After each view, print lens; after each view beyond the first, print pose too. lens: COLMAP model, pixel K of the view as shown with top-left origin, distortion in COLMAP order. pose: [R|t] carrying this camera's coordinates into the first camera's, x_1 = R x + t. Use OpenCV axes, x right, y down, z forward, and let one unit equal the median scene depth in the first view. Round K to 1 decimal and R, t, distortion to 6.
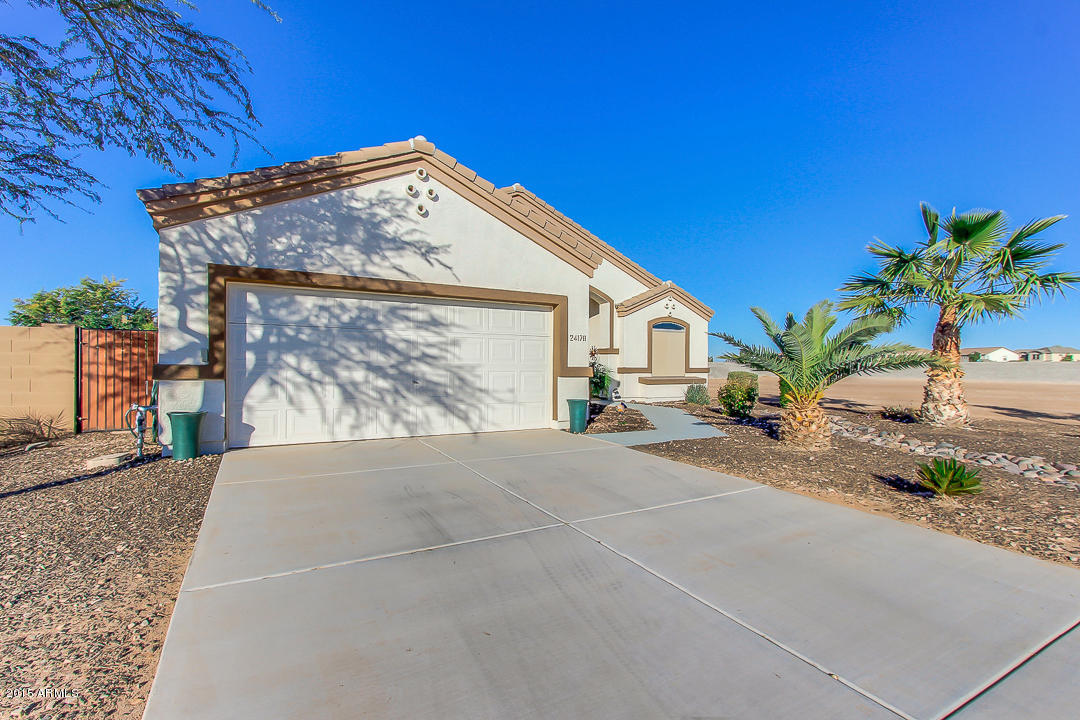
lens RADIAL K [[501.5, 0, 545.9], [0, 501.5, 361.1], [0, 0, 1]] dist [0.002915, 0.000025]
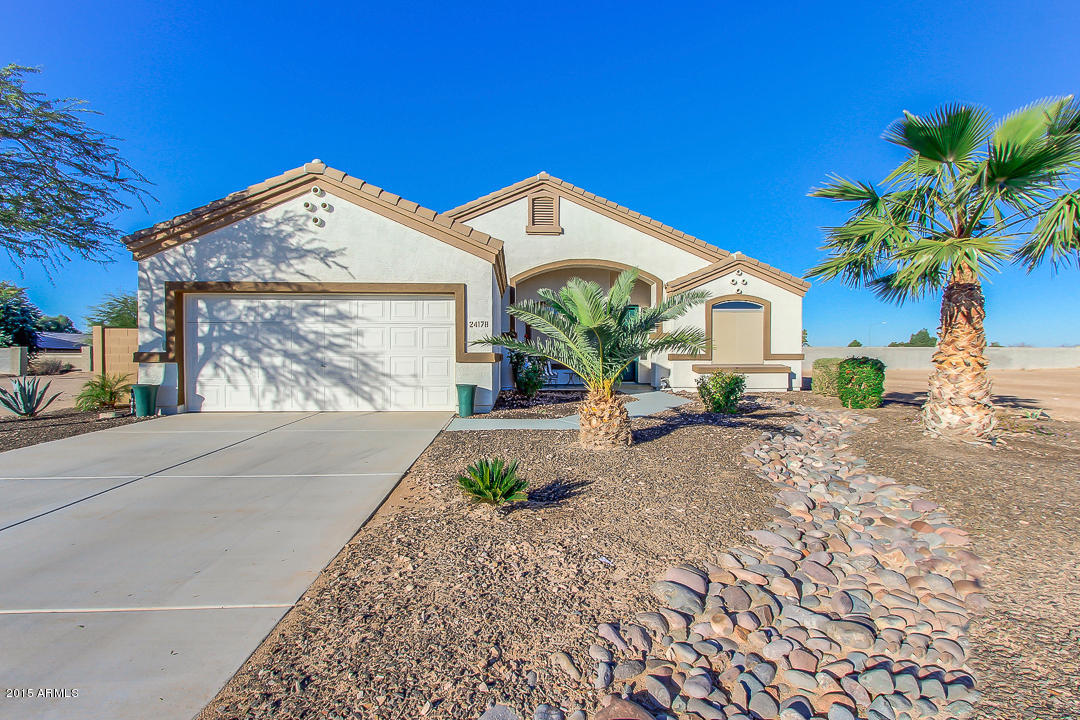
lens RADIAL K [[501.5, 0, 545.9], [0, 501.5, 361.1], [0, 0, 1]] dist [0.002915, 0.000025]
pose [[0.886603, 0.002003, -0.462526, 0.815677], [0.009047, 0.999724, 0.021670, 0.008148], [0.462442, -0.023397, 0.886341, 0.197130]]
